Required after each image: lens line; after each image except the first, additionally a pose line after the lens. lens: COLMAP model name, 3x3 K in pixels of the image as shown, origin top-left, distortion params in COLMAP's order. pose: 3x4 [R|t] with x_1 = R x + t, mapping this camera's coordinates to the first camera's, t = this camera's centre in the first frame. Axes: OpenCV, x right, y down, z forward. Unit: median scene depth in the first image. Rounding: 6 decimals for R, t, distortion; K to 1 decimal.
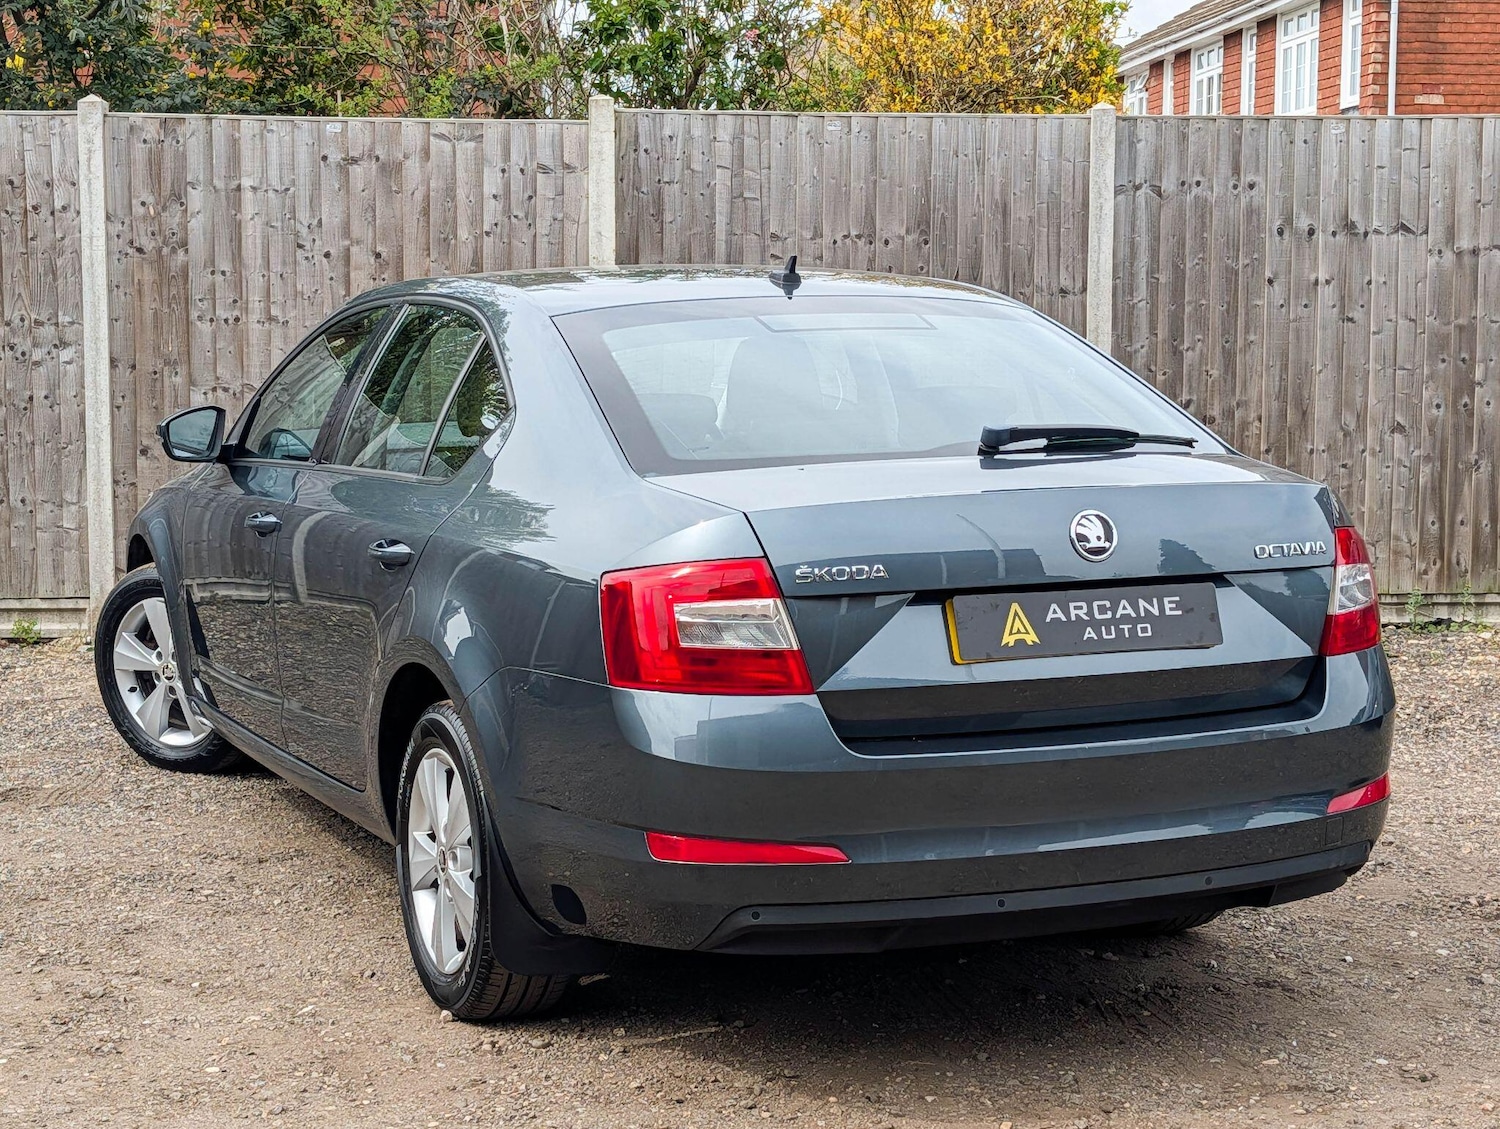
lens RADIAL K [[3110.9, 0, 736.7], [0, 3110.9, 561.4], [0, 0, 1]] dist [0.109163, 0.000000]
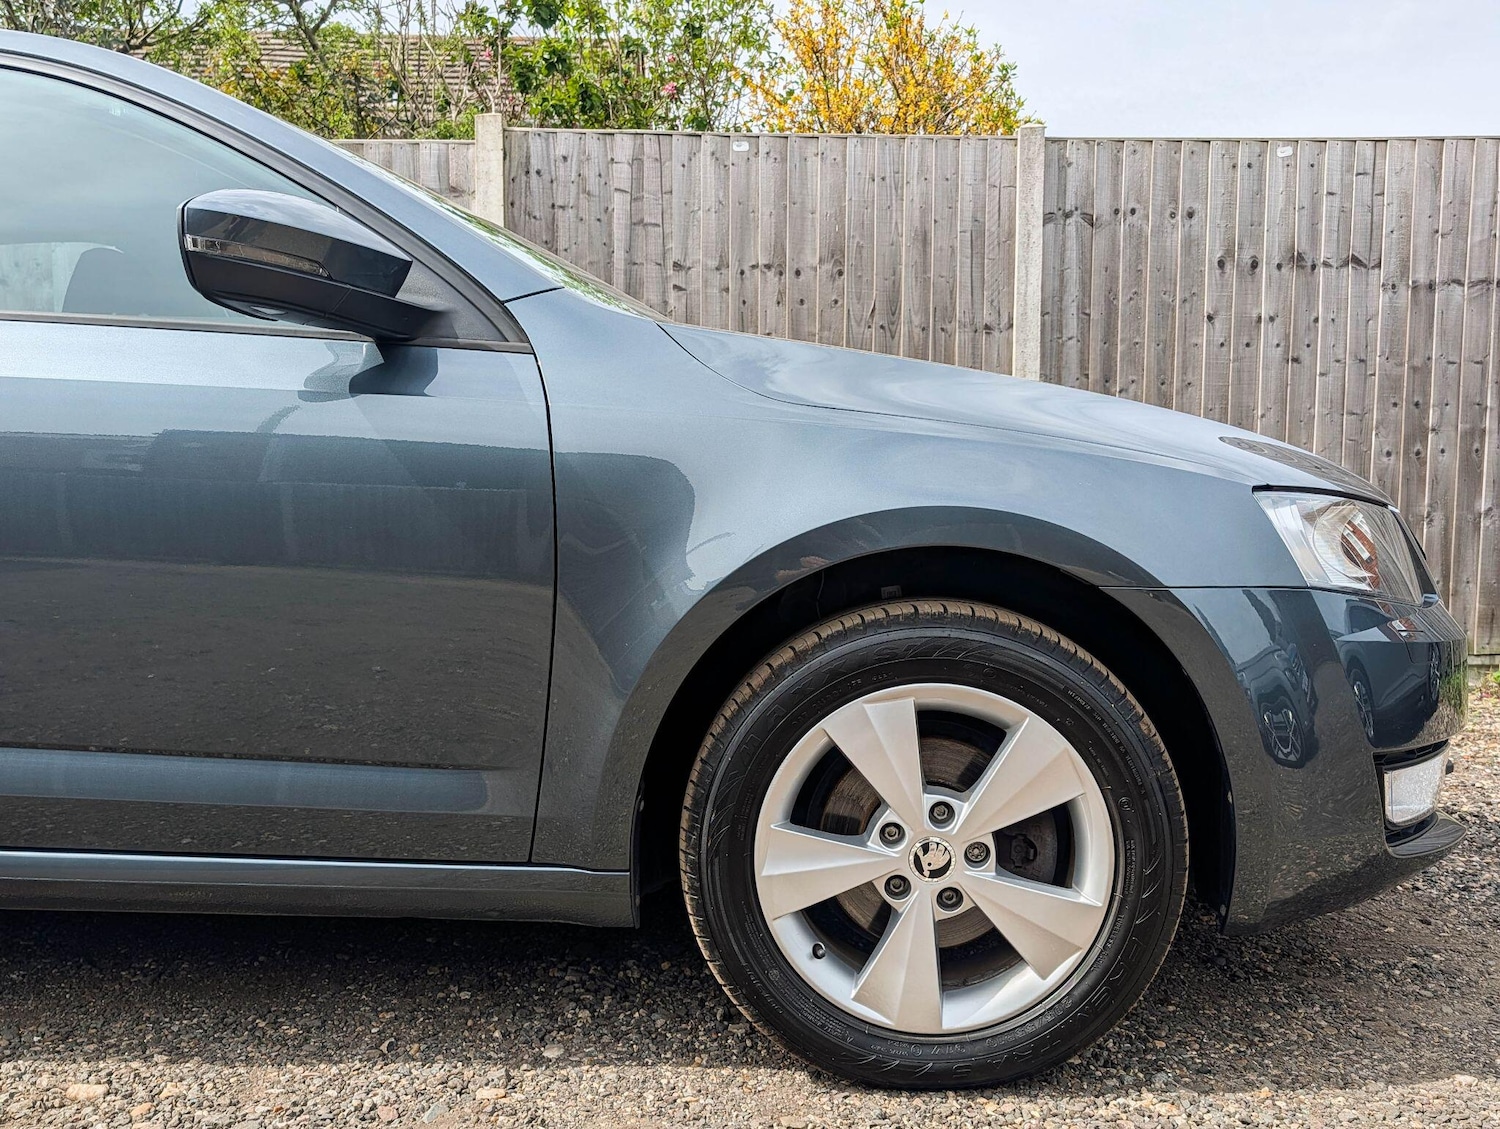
lens RADIAL K [[1820.0, 0, 741.0], [0, 1820.0, 577.9], [0, 0, 1]] dist [0.058100, 0.000000]
pose [[0.999920, 0.005249, -0.011486, 0.037982], [-0.005576, 0.999574, -0.028638, 0.004161], [0.011331, 0.028700, 0.999524, 0.457793]]
